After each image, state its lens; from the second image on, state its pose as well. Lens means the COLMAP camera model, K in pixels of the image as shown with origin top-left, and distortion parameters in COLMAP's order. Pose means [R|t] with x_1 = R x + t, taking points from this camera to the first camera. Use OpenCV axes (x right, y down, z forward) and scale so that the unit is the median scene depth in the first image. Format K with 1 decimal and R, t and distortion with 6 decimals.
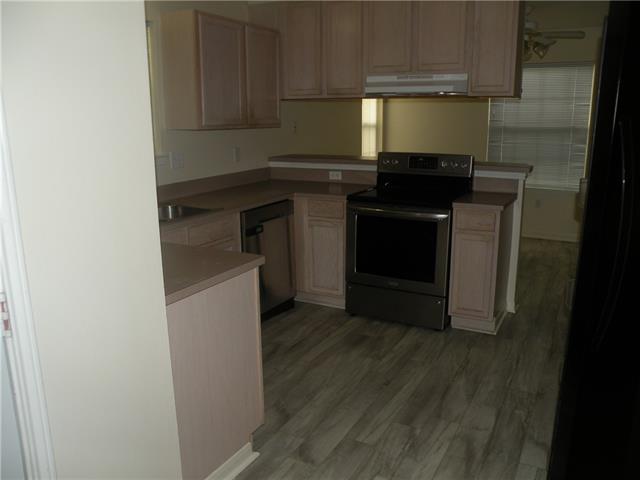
lens RADIAL K [[527.4, 0, 318.1], [0, 527.4, 239.3], [0, 0, 1]] dist [-0.085708, 0.029568]
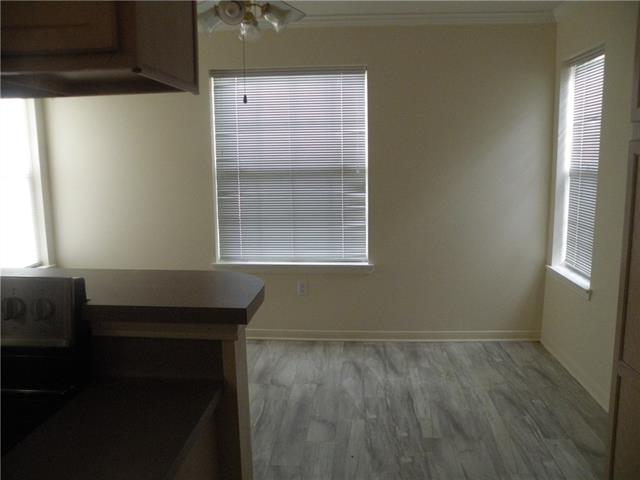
lens RADIAL K [[527.4, 0, 321.3], [0, 527.4, 240.8], [0, 0, 1]] dist [-0.085708, 0.029568]
pose [[0.914308, -0.070097, 0.398908, 0.198389], [0.100602, 0.993348, -0.056029, -0.091017], [-0.392327, 0.091359, 0.915278, 0.414566]]
